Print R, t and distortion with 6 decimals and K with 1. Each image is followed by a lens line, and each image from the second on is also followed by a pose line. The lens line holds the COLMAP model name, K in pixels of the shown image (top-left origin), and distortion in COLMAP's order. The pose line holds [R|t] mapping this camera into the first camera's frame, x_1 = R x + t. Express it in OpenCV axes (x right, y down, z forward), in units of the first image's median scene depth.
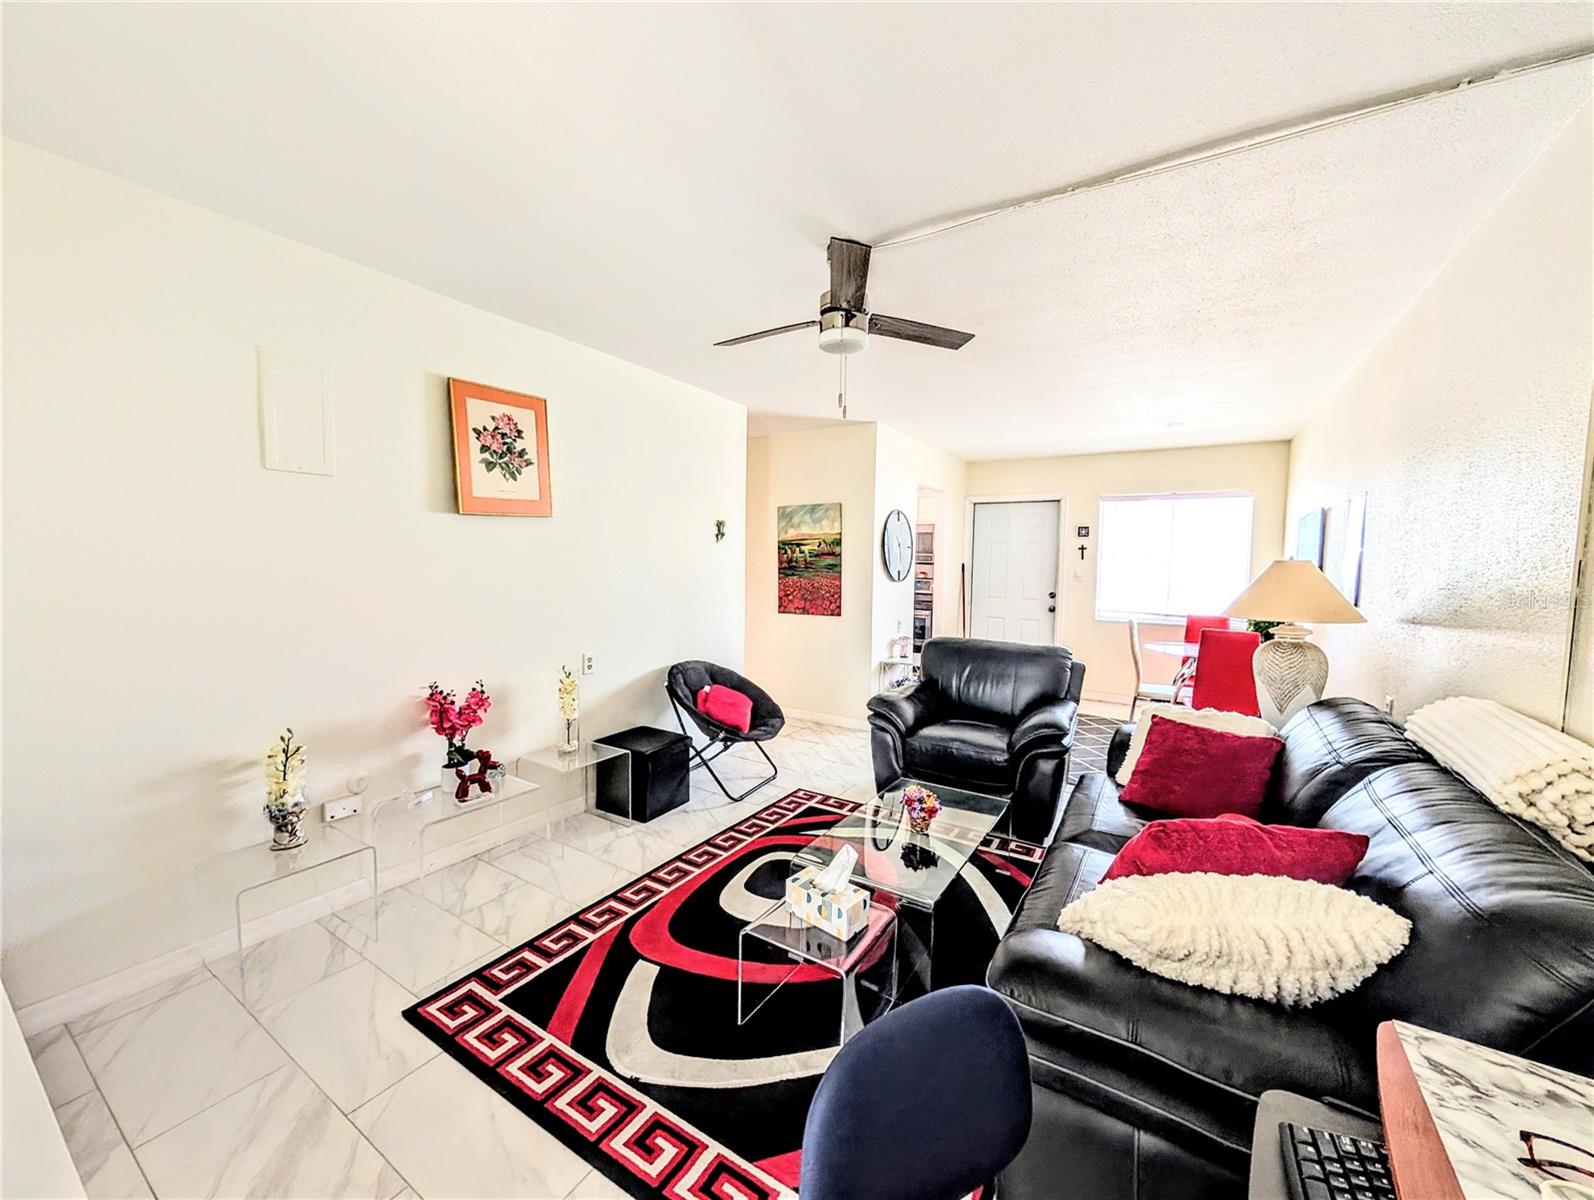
lens RADIAL K [[615.8, 0, 795.5], [0, 615.8, 605.2], [0, 0, 1]] dist [-0.000152, 0.000019]
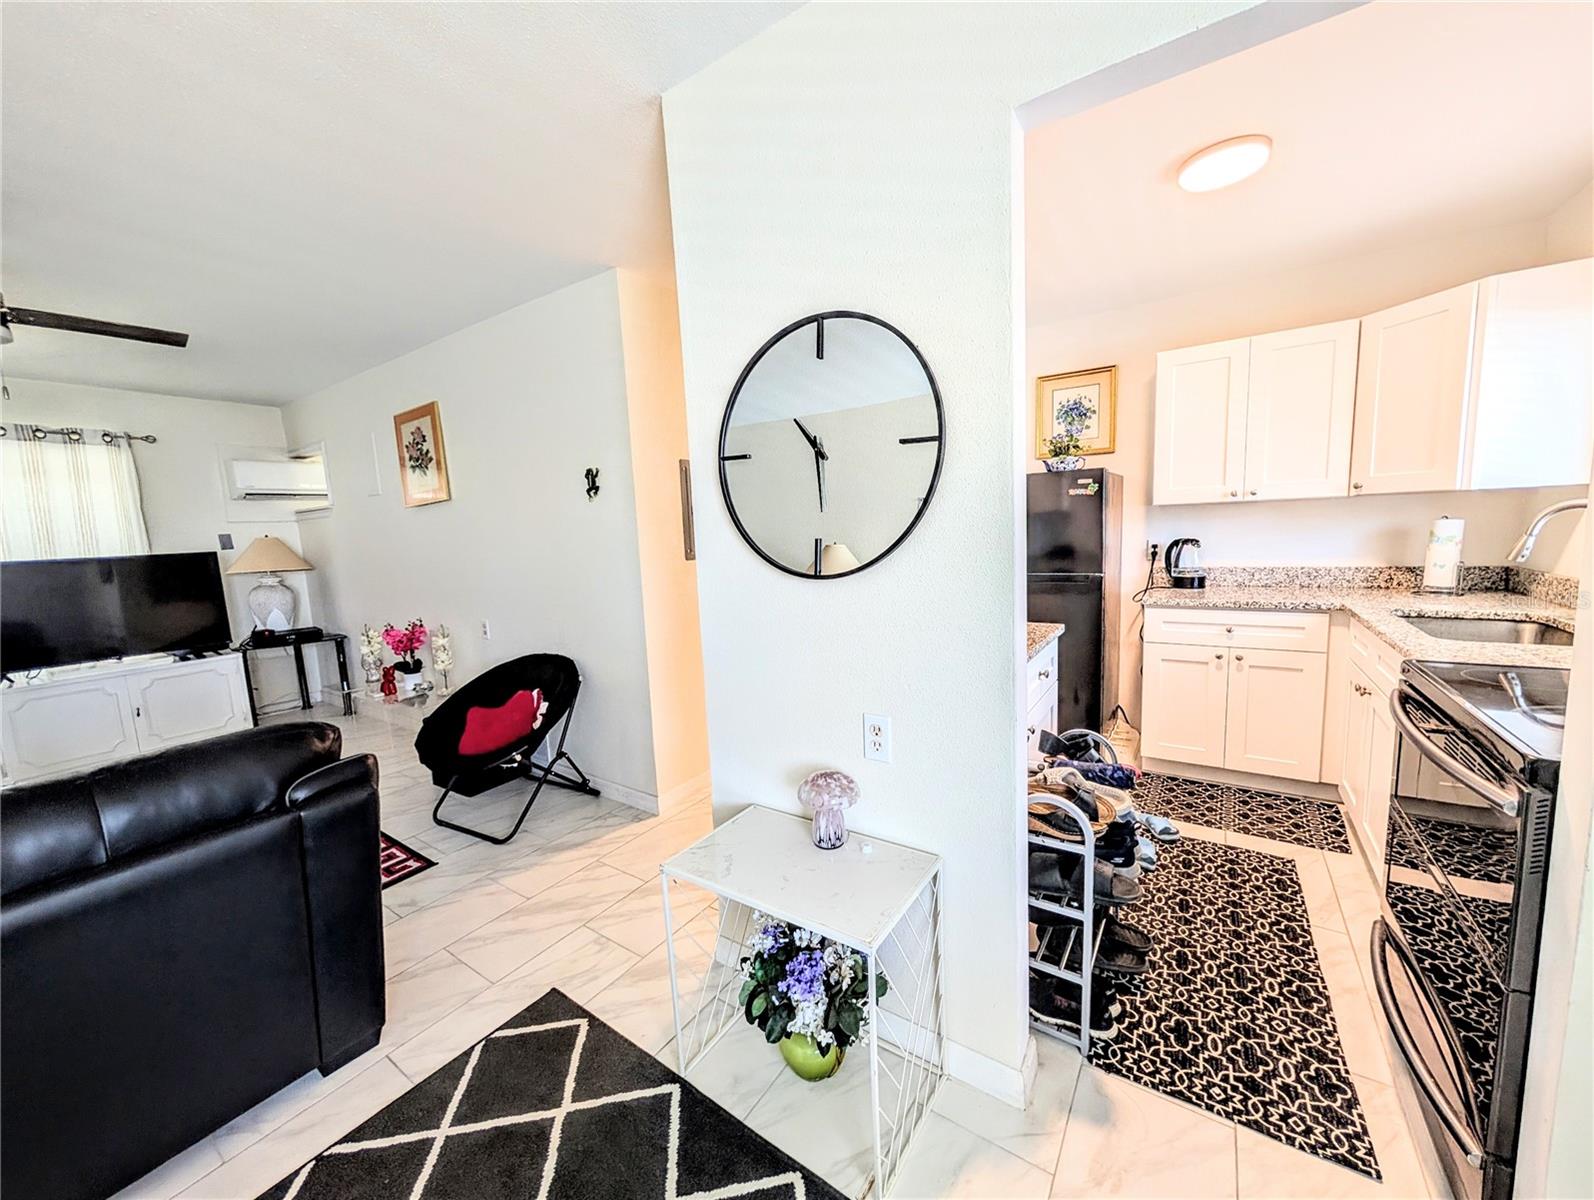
lens RADIAL K [[606.0, 0, 795.3], [0, 606.0, 600.2], [0, 0, 1]] dist [-0.000833, 0.000144]
pose [[-0.034199, 0.111937, -0.993127, 0.796953], [-0.028974, 0.993179, 0.112941, -0.105374], [0.998995, 0.032637, -0.030723, 1.776598]]
